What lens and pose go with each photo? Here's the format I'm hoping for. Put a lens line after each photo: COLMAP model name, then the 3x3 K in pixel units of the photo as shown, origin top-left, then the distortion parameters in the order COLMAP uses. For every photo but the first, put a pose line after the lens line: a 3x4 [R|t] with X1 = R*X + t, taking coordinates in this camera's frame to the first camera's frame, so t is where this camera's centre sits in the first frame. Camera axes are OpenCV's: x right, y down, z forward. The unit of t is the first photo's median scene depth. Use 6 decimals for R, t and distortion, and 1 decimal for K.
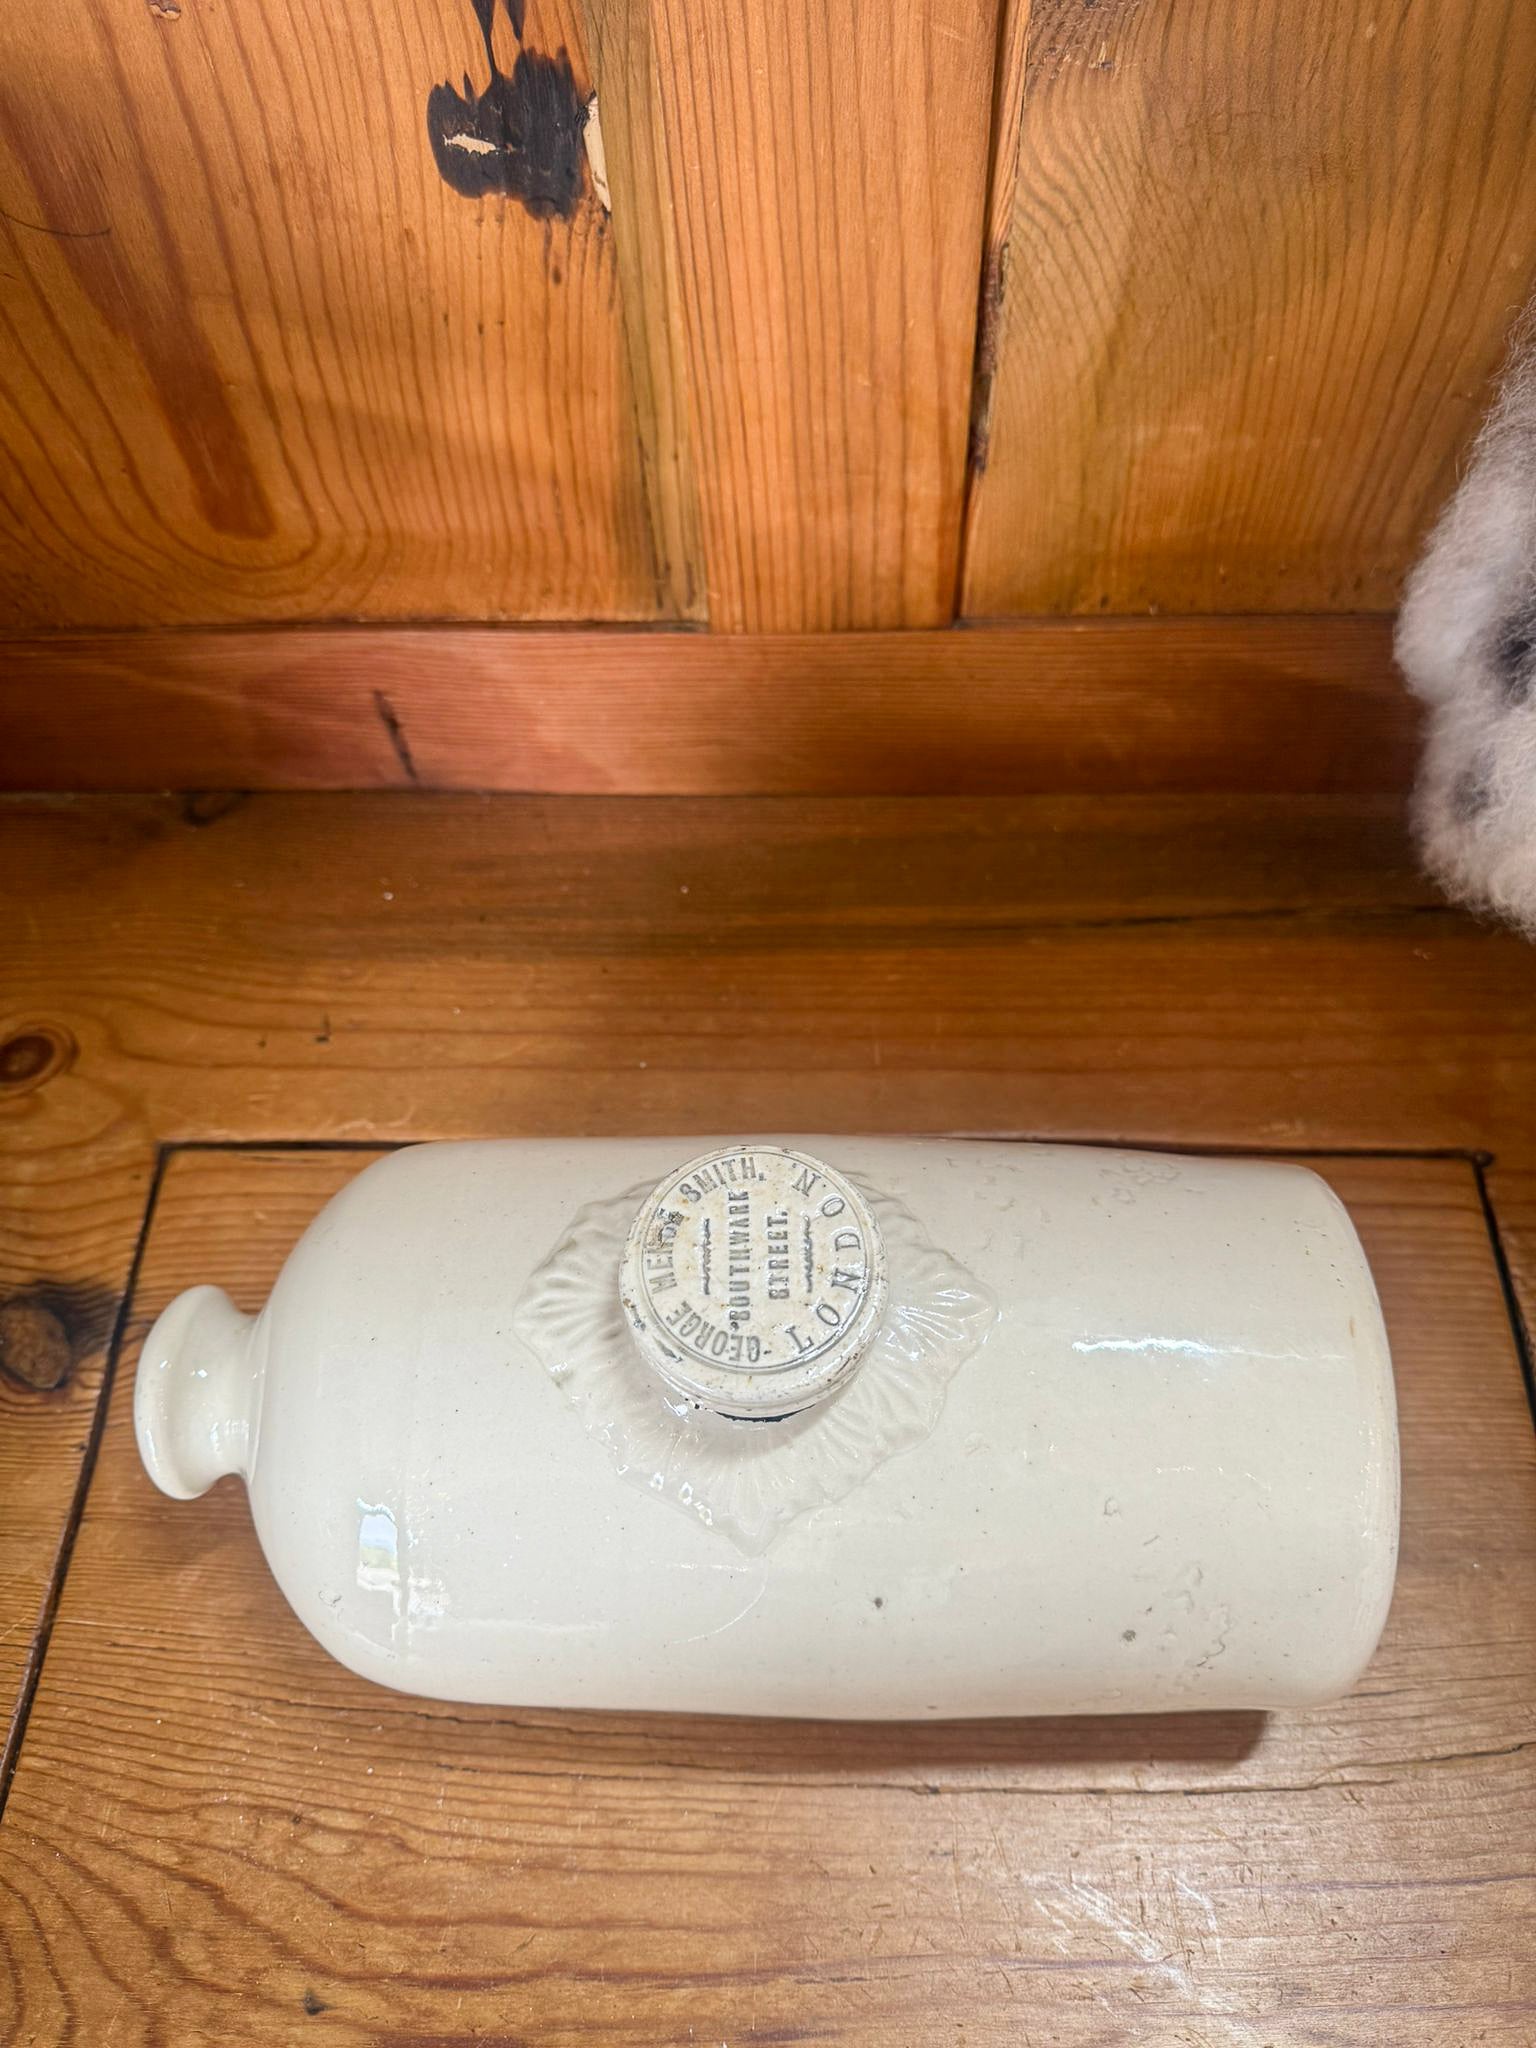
lens RADIAL K [[1520.3, 0, 768.0], [0, 1520.3, 1024.0], [0, 0, 1]] dist [-0.017883, -0.000910]
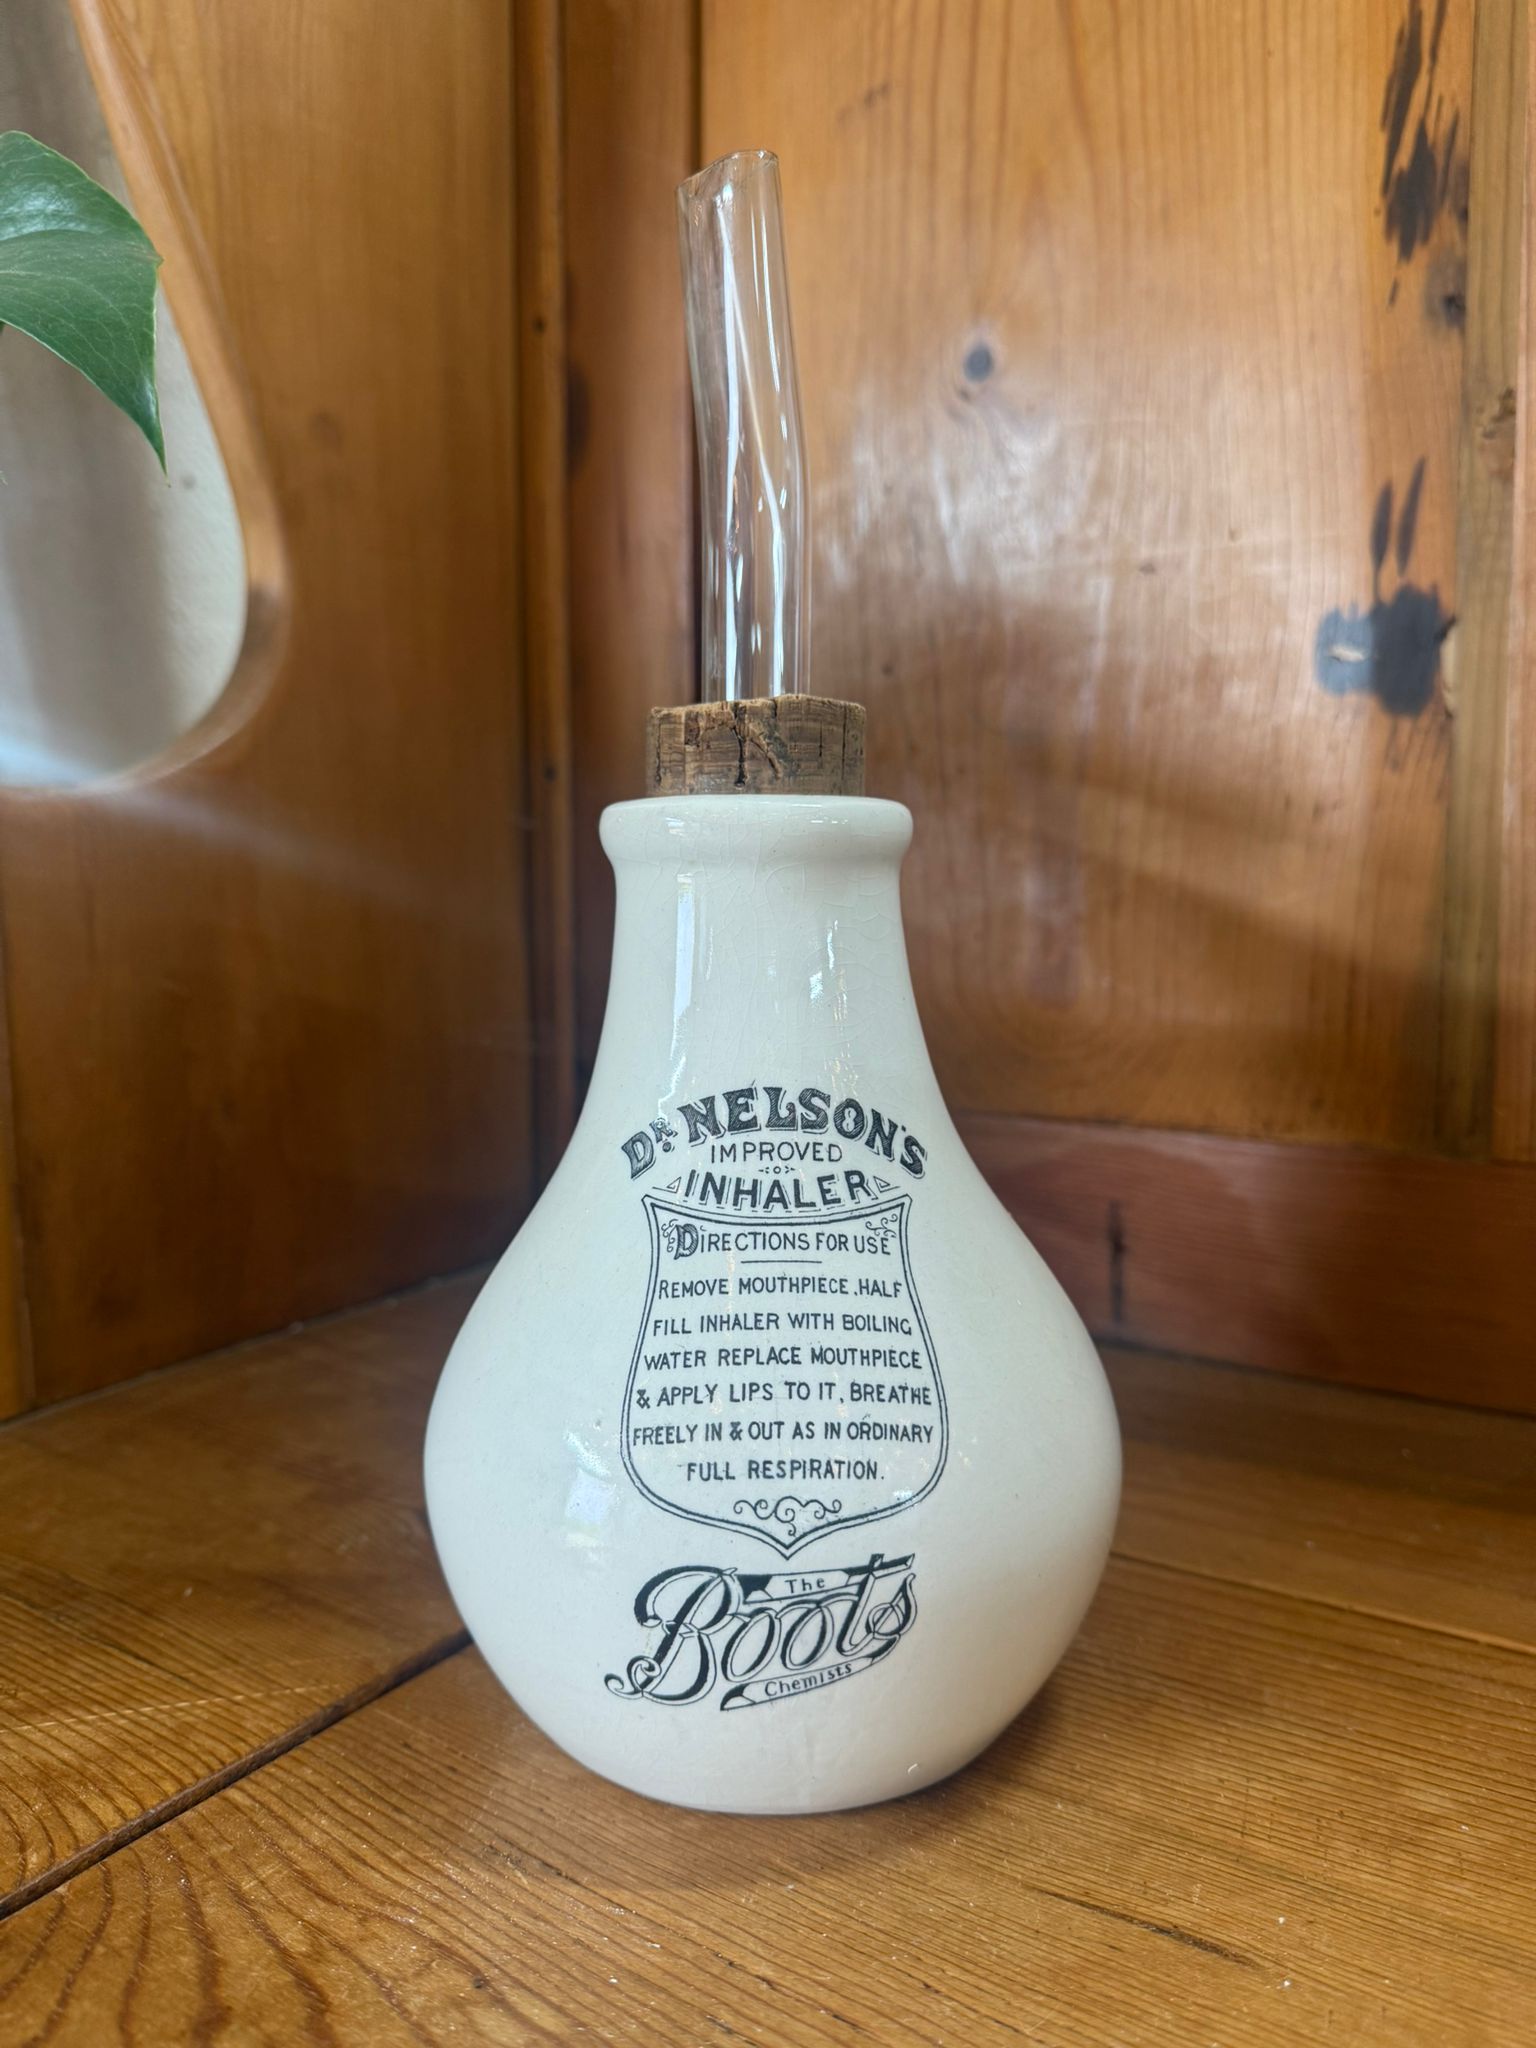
lens RADIAL K [[1521.0, 0, 768.0], [0, 1521.0, 1029.1], [0, 0, 1]] dist [-0.025272, 0.007172]
pose [[0.854915, 0.087864, -0.511274, 0.065952], [-0.447318, 0.623988, -0.640739, 0.631202], [0.262731, 0.776479, 0.572759, 0.385239]]
